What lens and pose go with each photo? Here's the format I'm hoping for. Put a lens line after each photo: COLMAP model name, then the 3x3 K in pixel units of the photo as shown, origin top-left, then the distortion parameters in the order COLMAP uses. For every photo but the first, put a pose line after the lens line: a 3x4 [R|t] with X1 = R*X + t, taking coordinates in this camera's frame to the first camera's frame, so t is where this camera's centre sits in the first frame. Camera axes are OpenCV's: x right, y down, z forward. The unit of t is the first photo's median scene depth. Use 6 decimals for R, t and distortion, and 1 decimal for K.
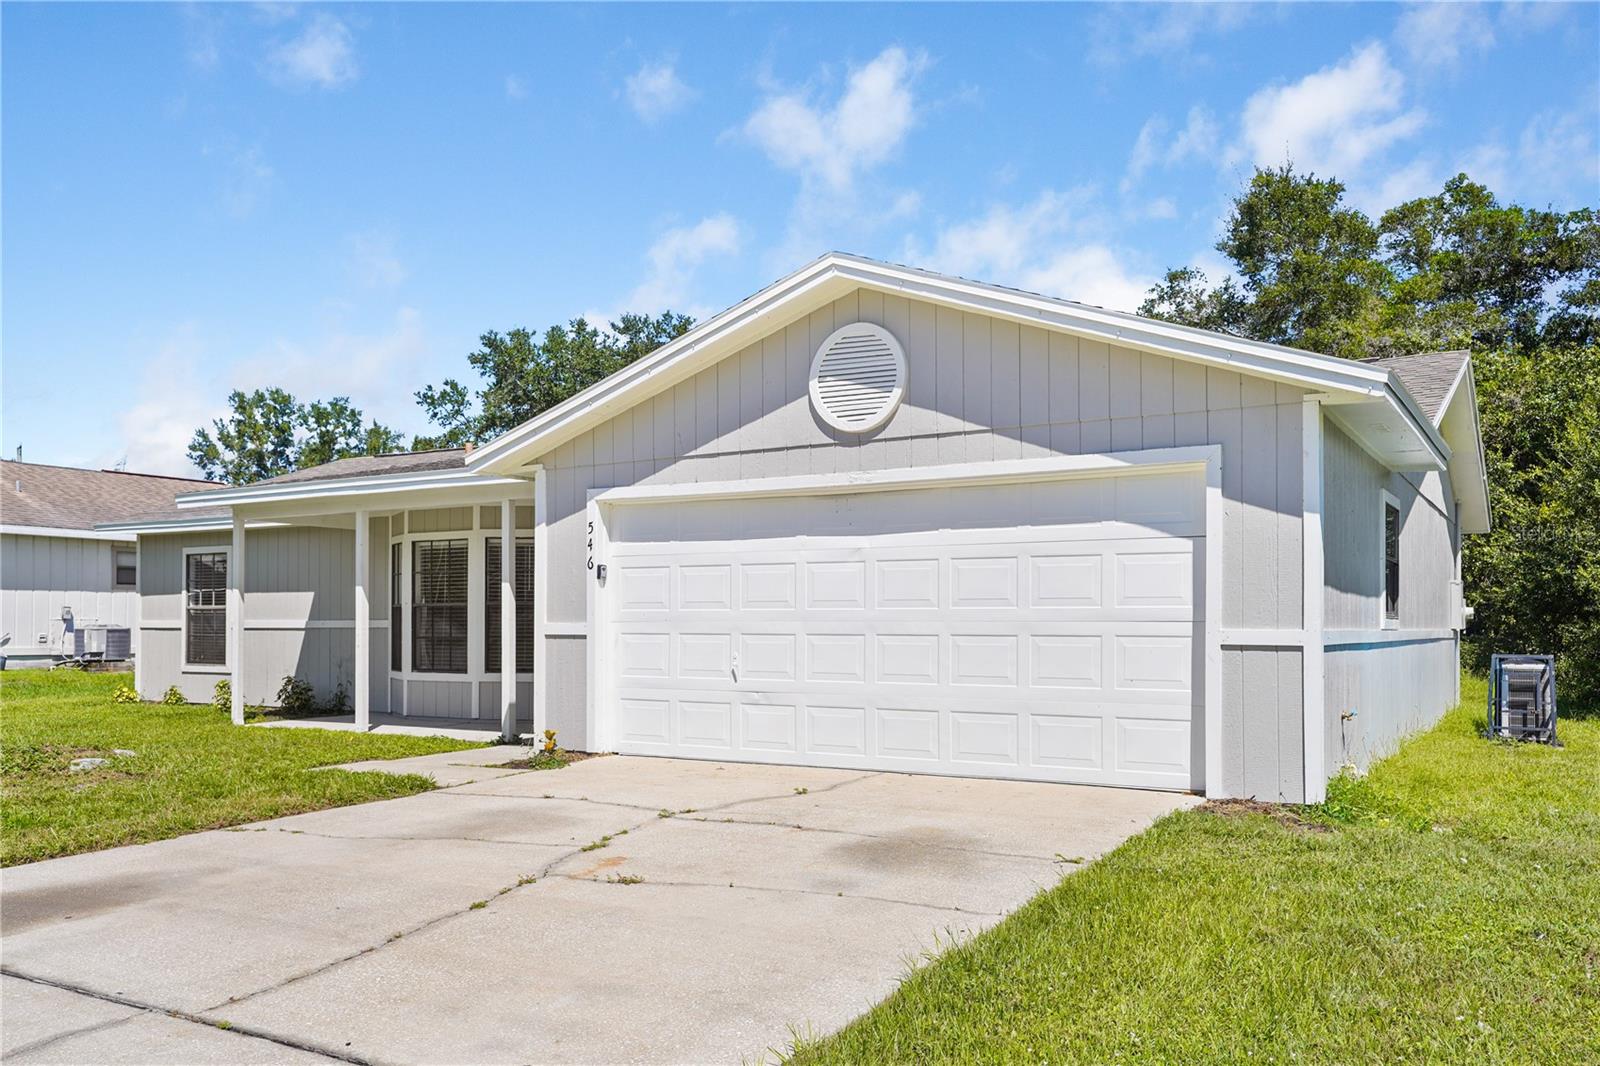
lens RADIAL K [[1284.4, 0, 800.4], [0, 1284.4, 612.9], [0, 0, 1]] dist [-0.002079, -0.000872]
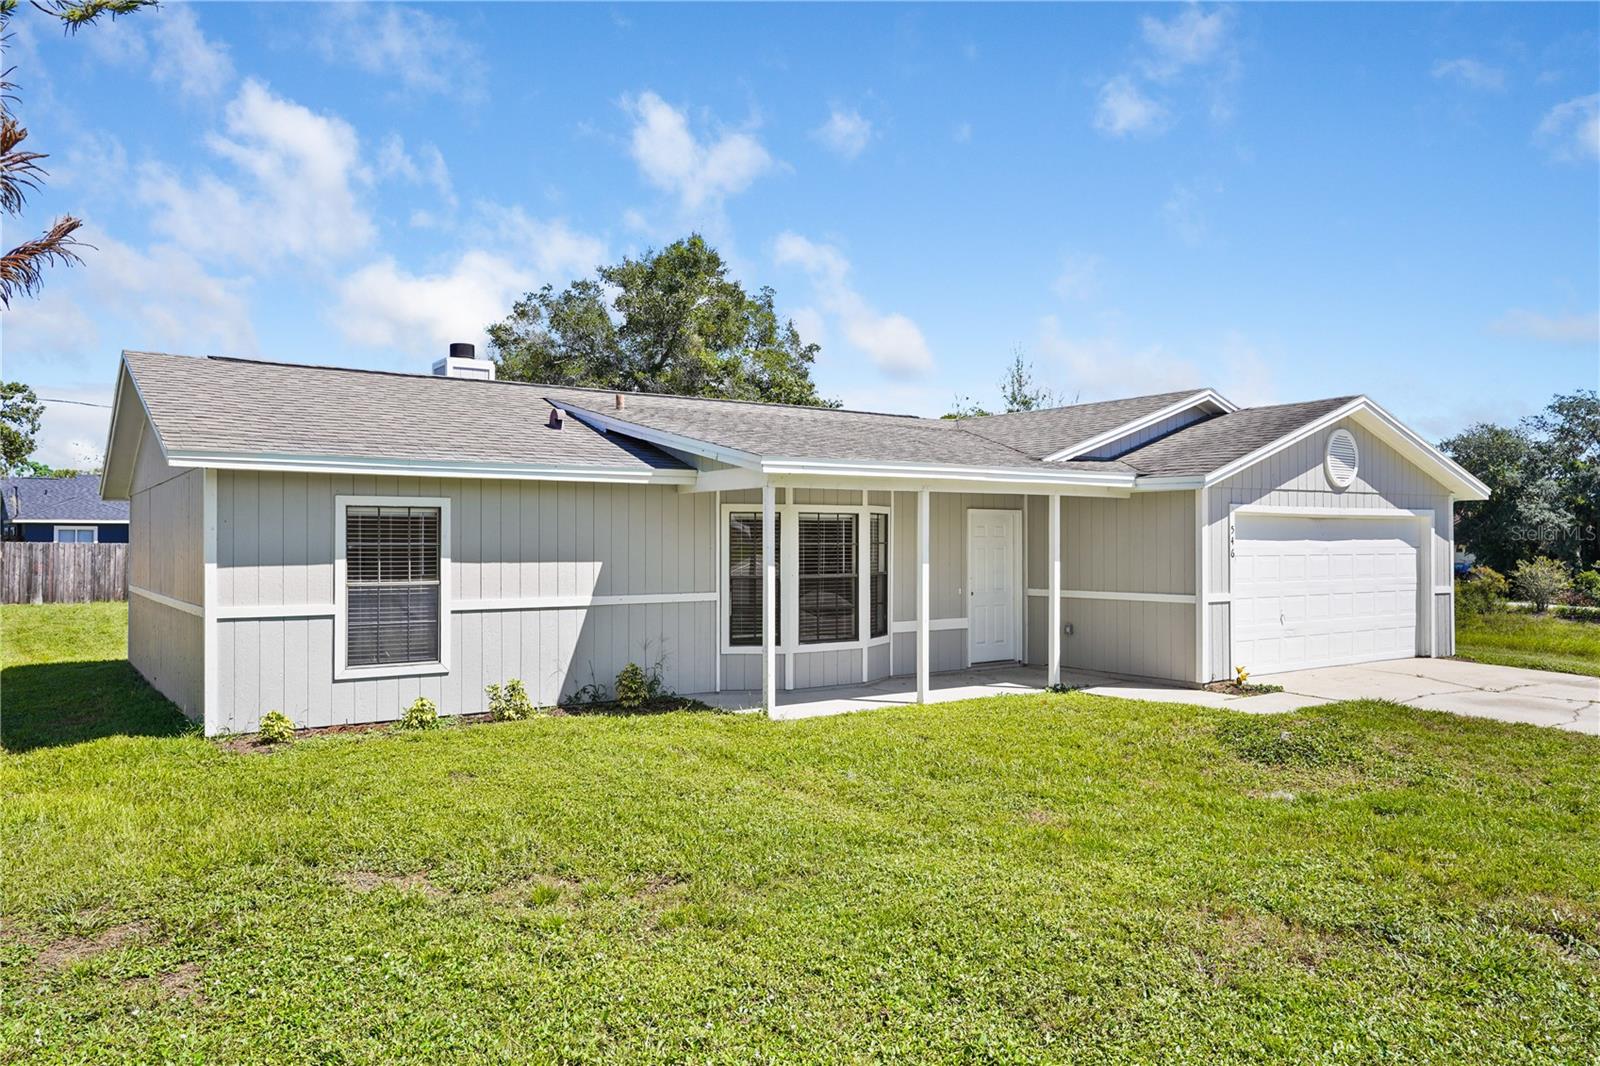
lens RADIAL K [[1122.7, 0, 799.9], [0, 1122.7, 554.8], [0, 0, 1]] dist [0.026583, 0.000119]
pose [[0.412316, -0.001605, 0.911039, -1.120314], [-0.003172, 0.999990, 0.003197, -0.027171], [-0.911035, -0.004208, 0.412307, 0.645635]]
